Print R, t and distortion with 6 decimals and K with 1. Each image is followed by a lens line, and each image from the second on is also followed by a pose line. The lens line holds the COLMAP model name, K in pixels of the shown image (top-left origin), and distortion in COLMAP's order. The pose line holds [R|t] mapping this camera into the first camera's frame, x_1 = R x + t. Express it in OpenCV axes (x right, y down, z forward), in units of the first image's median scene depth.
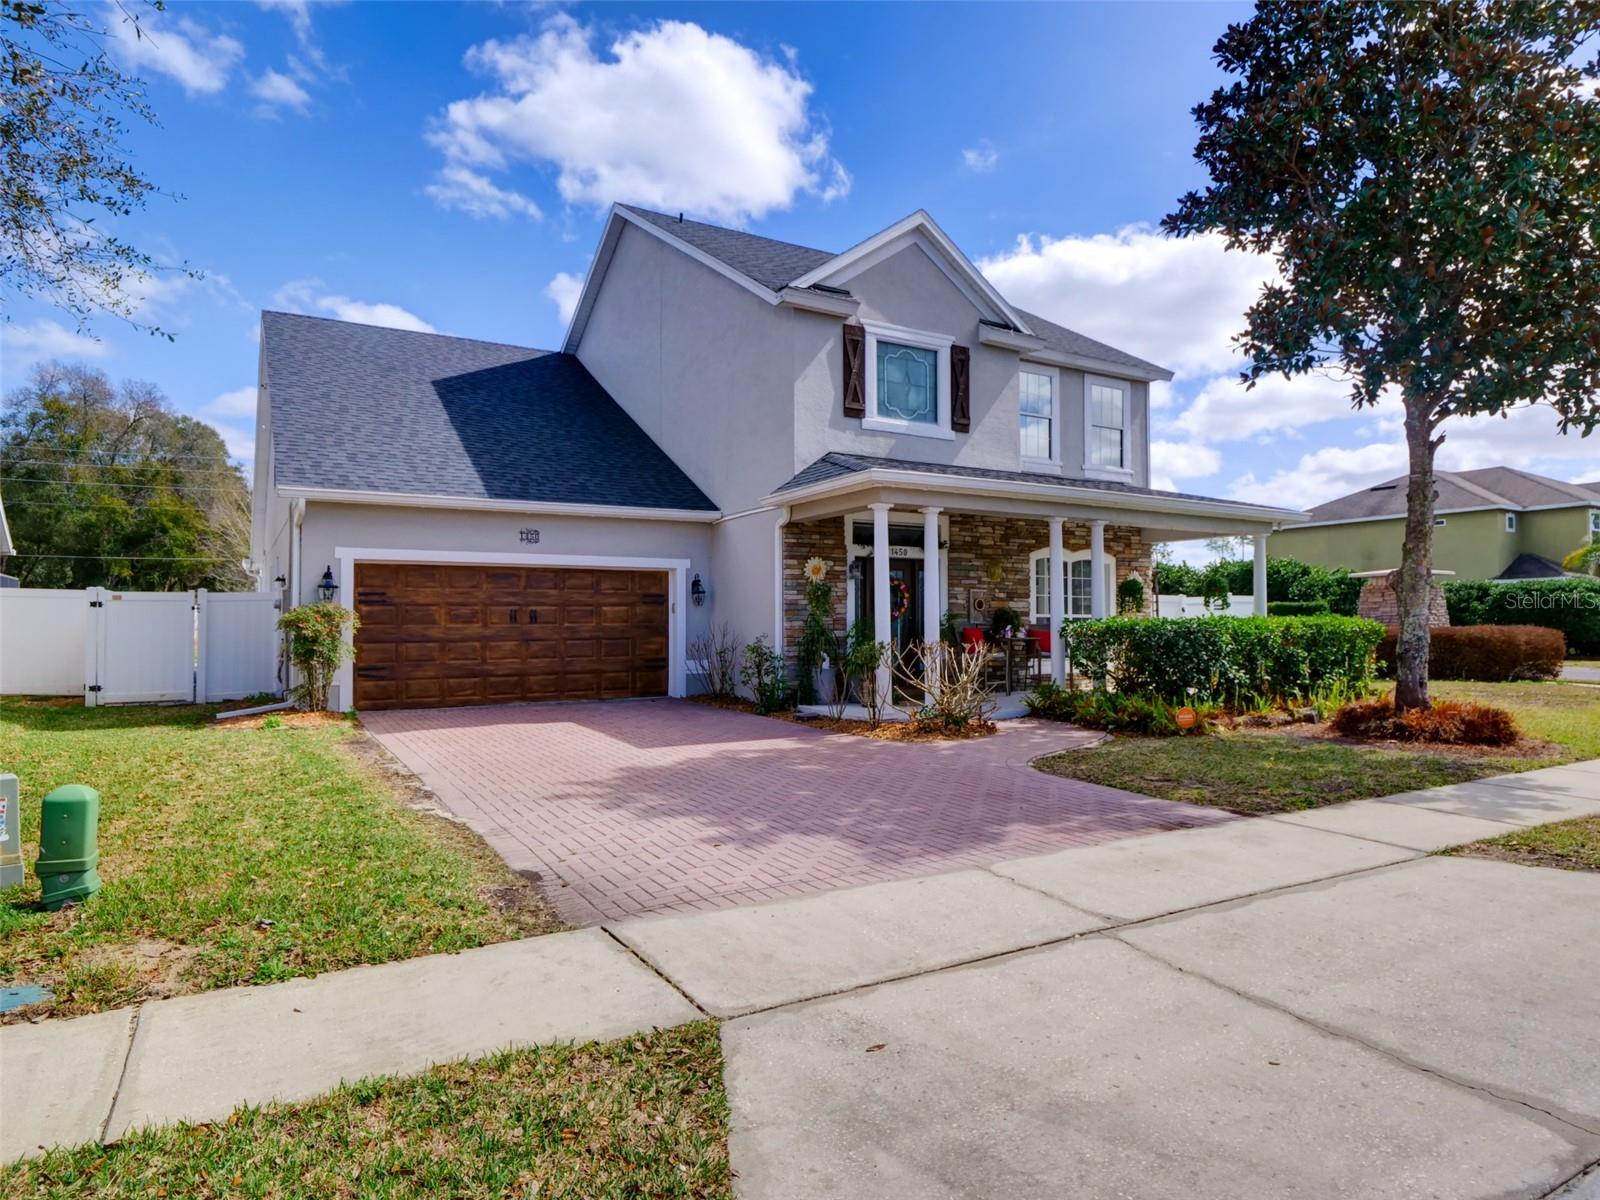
lens RADIAL K [[919.3, 0, 788.2], [0, 919.3, 600.9], [0, 0, 1]] dist [-0.002104, -0.000399]
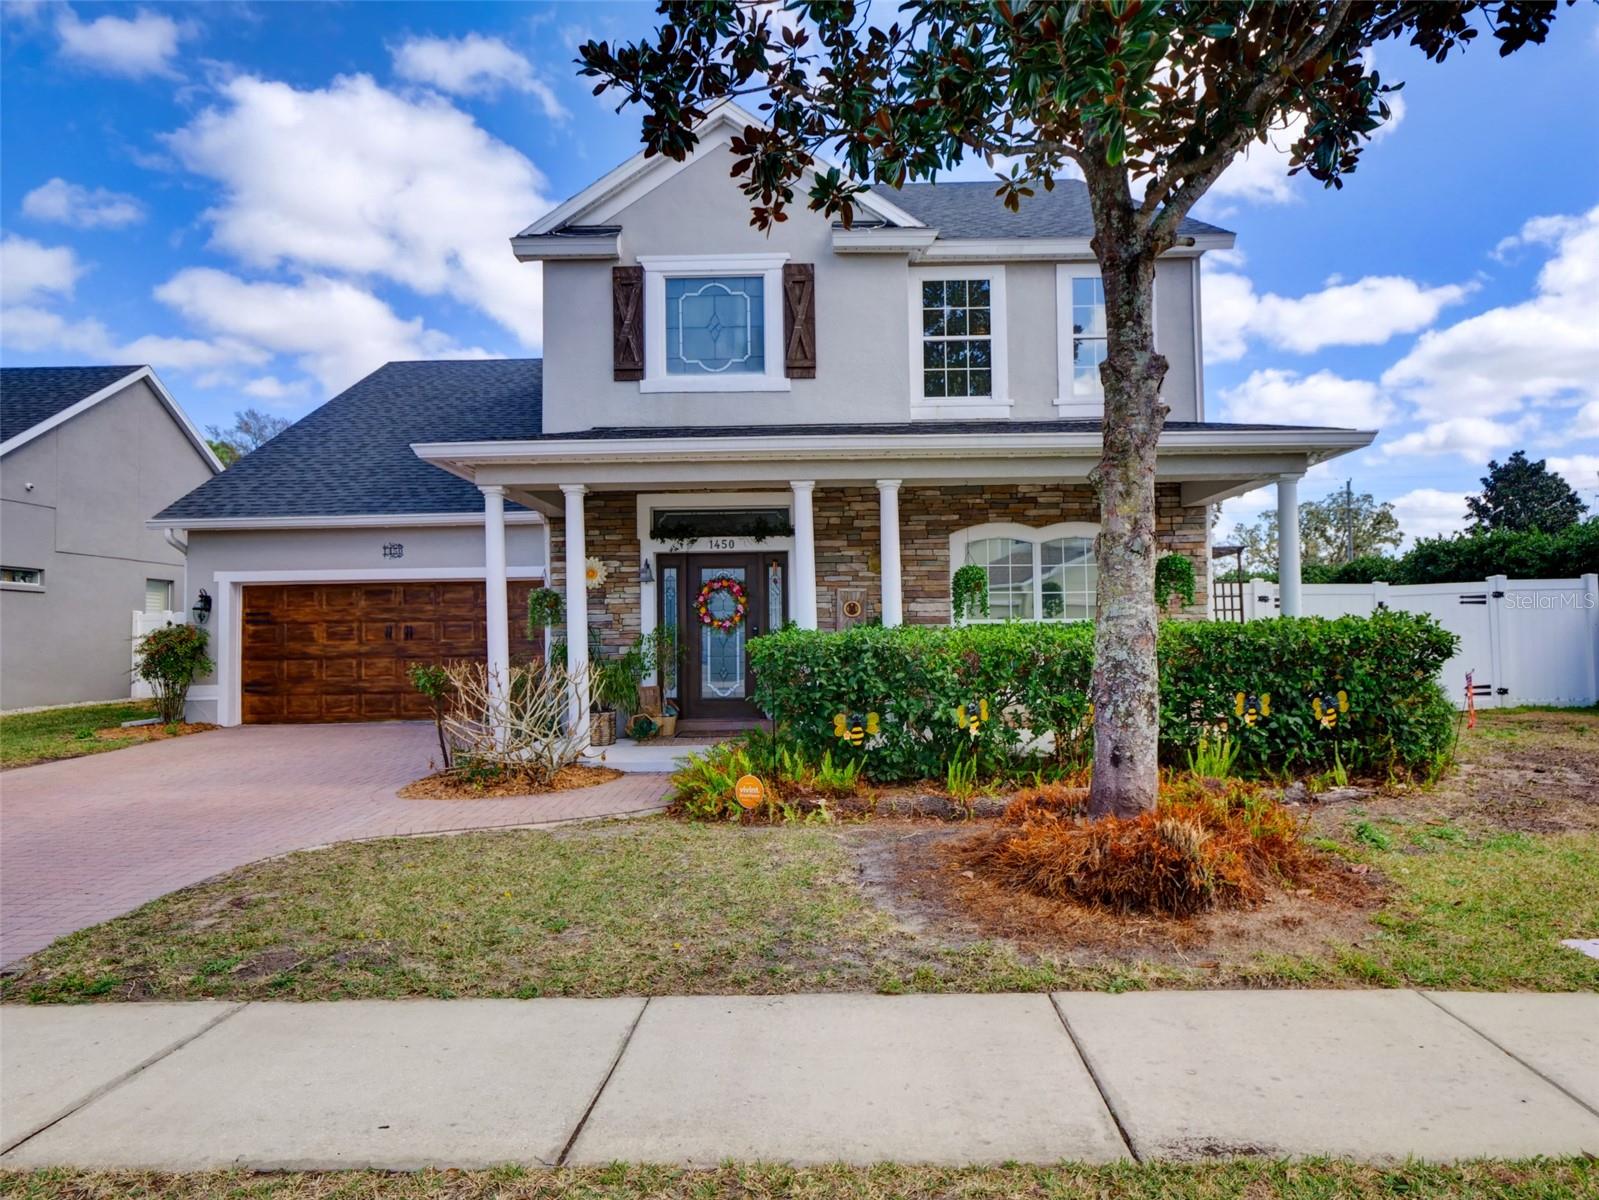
lens RADIAL K [[918.8, 0, 800.7], [0, 918.8, 602.3], [0, 0, 1]] dist [-0.002104, -0.000399]
pose [[0.867704, -0.027841, -0.496302, 0.580605], [0.025470, 0.999609, -0.011544, 0.006713], [0.496429, -0.002624, 0.868073, 0.370820]]
